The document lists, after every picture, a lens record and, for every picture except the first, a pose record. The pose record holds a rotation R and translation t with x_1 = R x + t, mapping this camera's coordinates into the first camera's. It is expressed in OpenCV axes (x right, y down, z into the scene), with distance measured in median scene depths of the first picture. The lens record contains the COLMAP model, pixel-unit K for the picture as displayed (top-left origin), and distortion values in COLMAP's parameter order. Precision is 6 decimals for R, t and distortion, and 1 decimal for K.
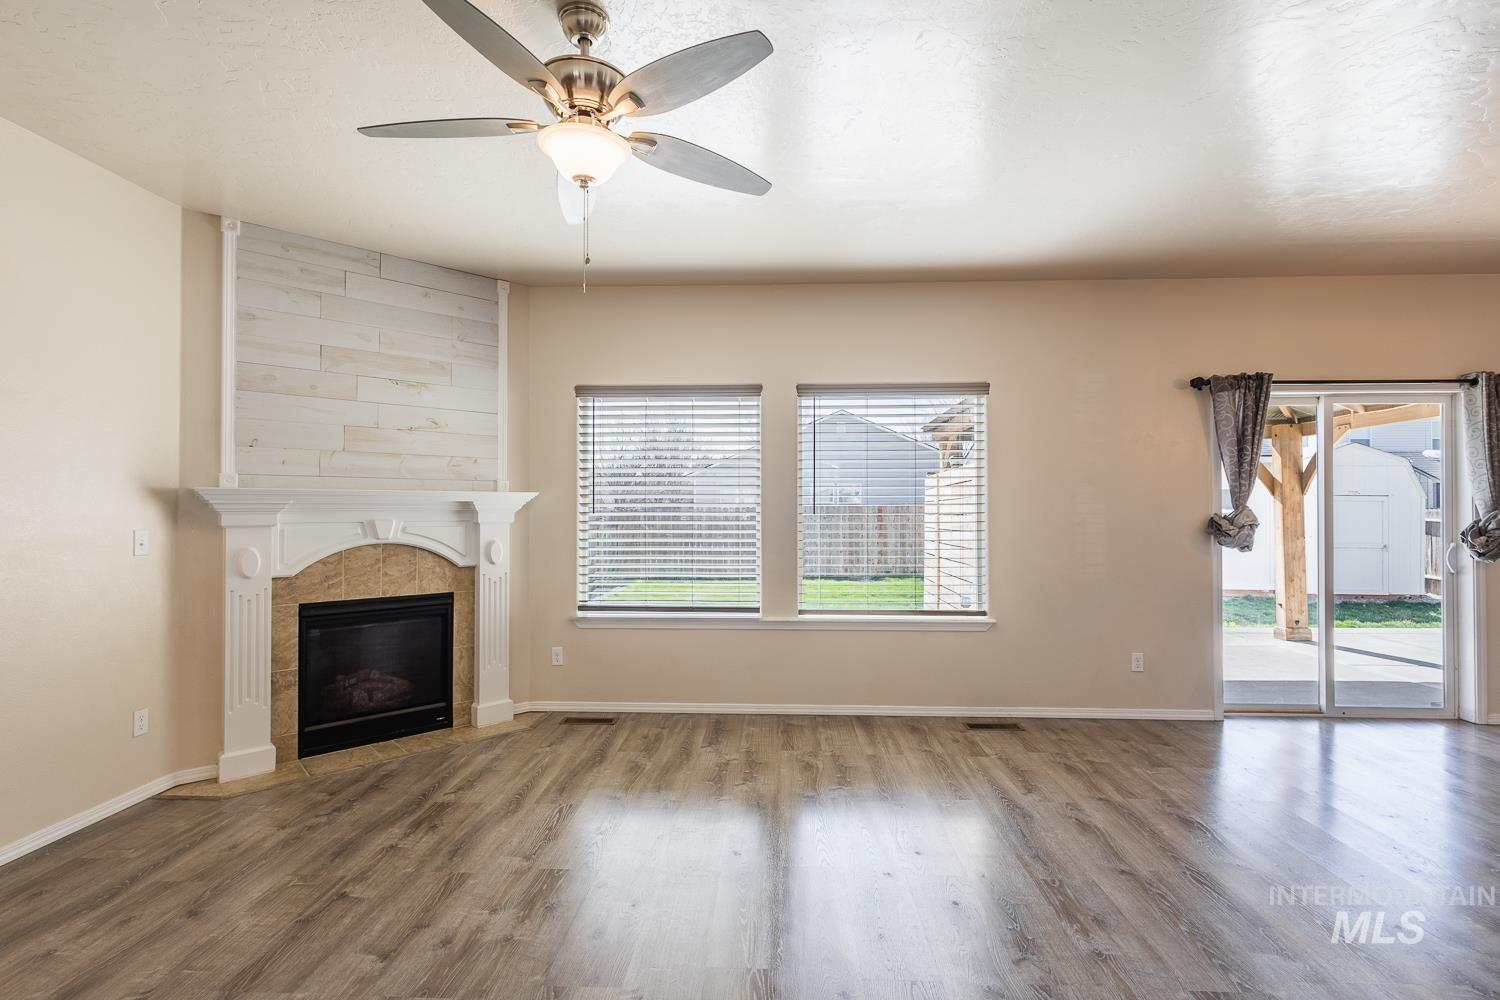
lens RADIAL K [[697.2, 0, 749.0], [0, 697.2, 500.4], [0, 0, 1]] dist [0.011609, -0.004334]
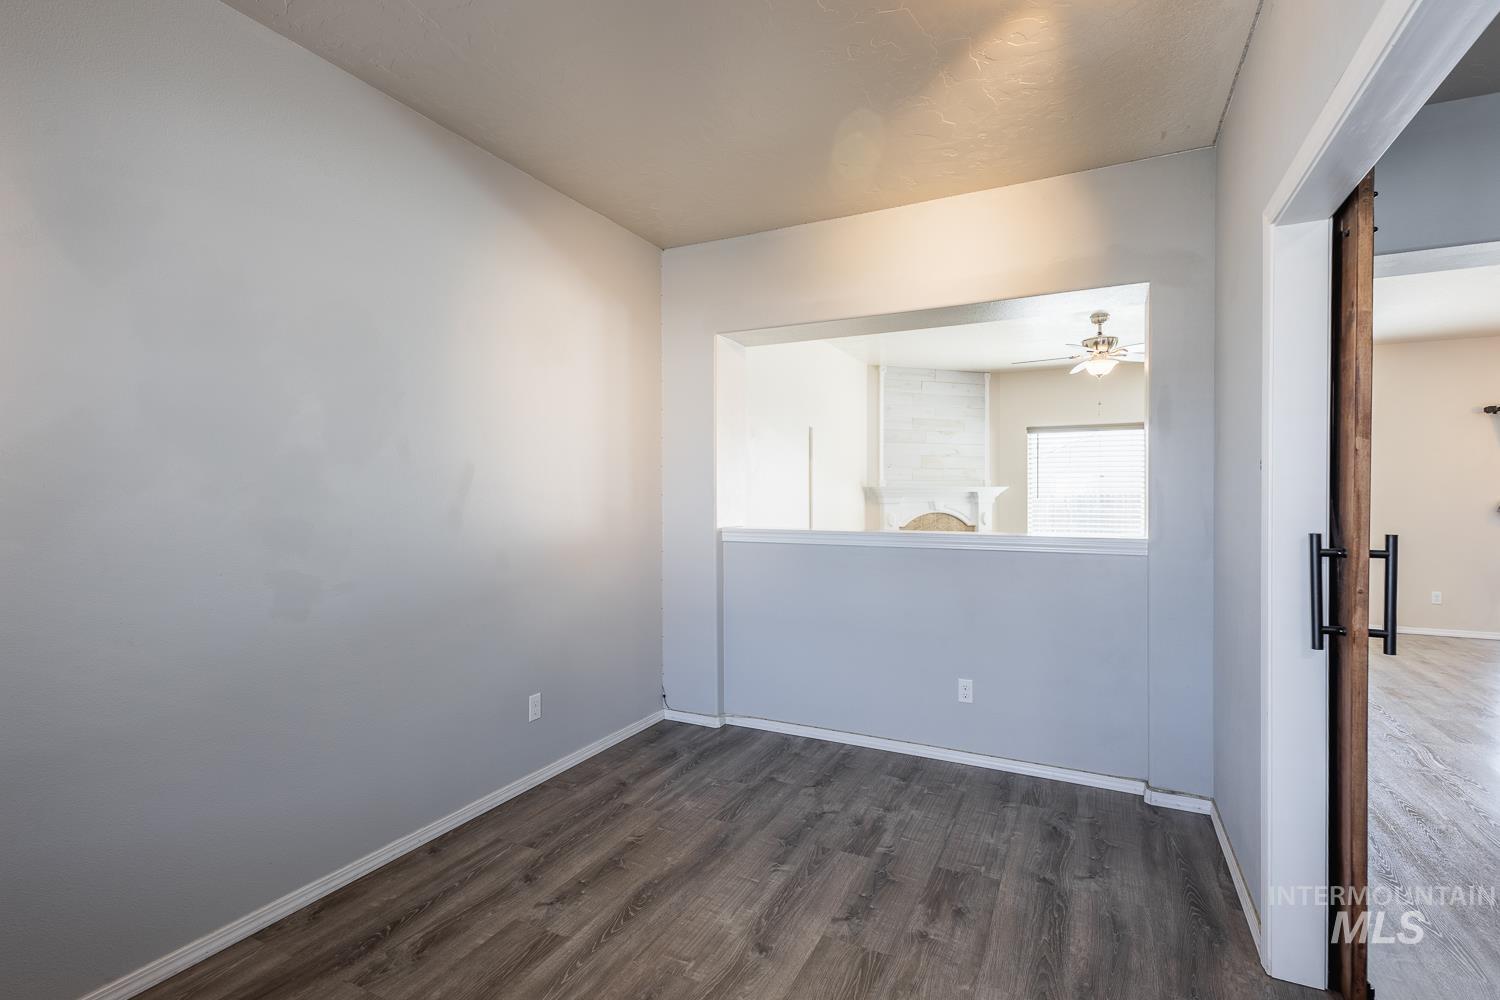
lens RADIAL K [[697.2, 0, 750.8], [0, 697.2, 494.4], [0, 0, 1]] dist [0.011609, -0.004334]
pose [[0.913621, -0.000142, -0.406568, -0.186731], [0.004096, 0.999952, 0.008855, -0.011027], [0.406547, -0.009756, 0.913578, -1.041149]]
